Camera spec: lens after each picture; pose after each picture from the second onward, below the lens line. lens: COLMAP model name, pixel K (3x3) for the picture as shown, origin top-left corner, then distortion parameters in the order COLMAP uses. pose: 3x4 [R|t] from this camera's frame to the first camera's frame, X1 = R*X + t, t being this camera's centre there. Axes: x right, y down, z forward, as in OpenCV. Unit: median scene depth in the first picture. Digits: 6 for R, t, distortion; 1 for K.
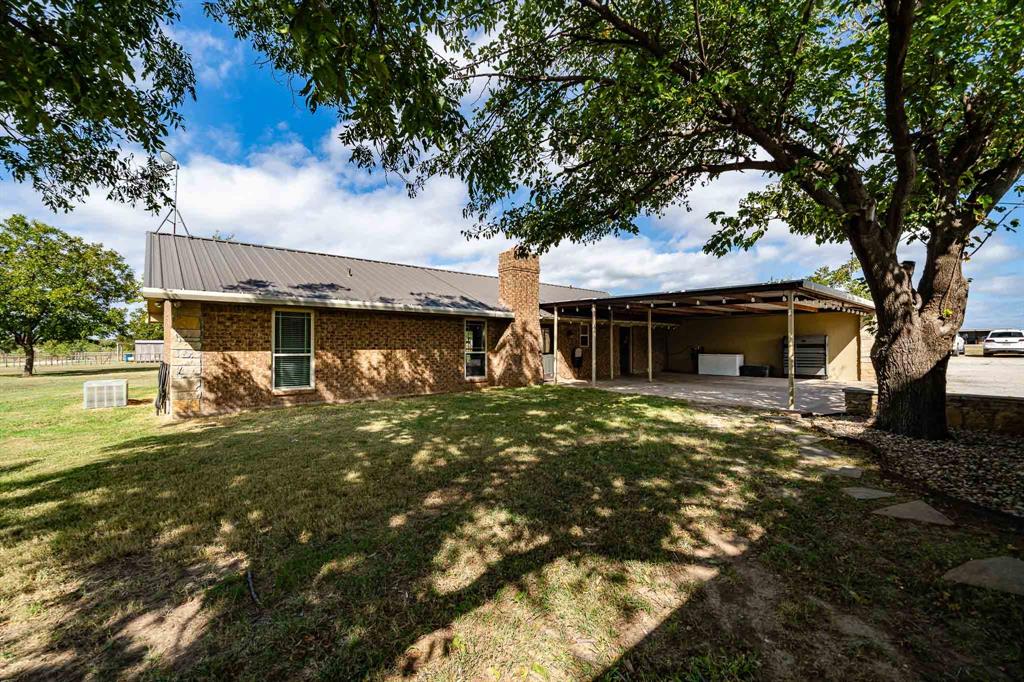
lens RADIAL K [[415.9, 0, 511.1], [0, 415.9, 343.1], [0, 0, 1]] dist [-0.000700, 0.000030]
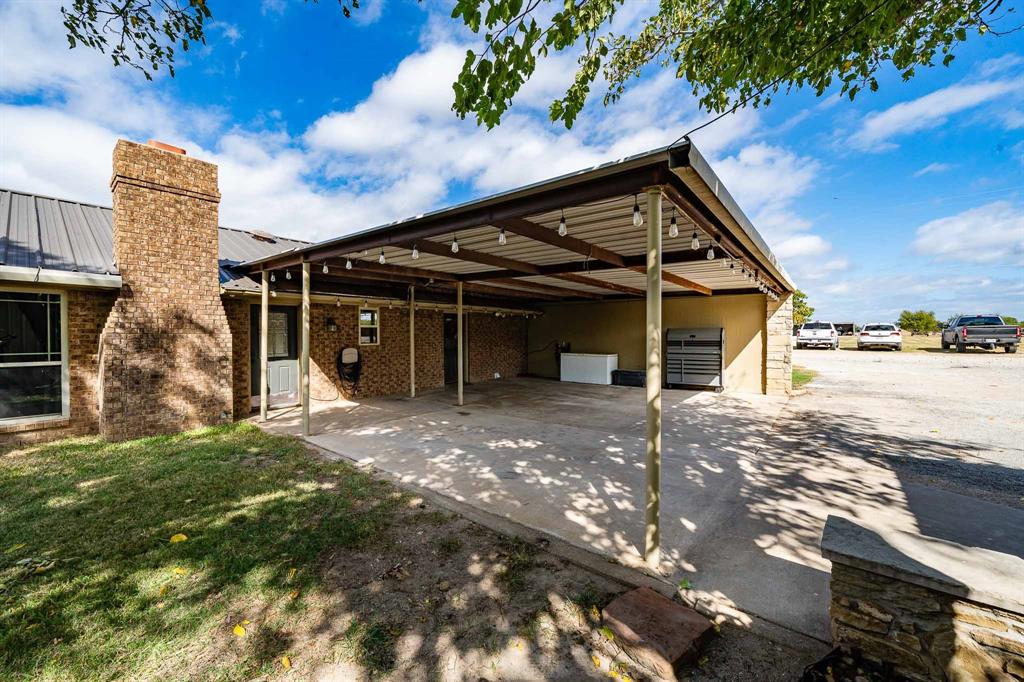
lens RADIAL K [[396.5, 0, 513.0], [0, 396.5, 334.5], [0, 0, 1]] dist [0.001058, -0.000009]
pose [[0.983873, 0.000784, 0.178869, 0.307202], [-0.000941, 0.999999, 0.000797, -0.008476], [-0.178868, -0.000952, 0.983873, 0.424969]]
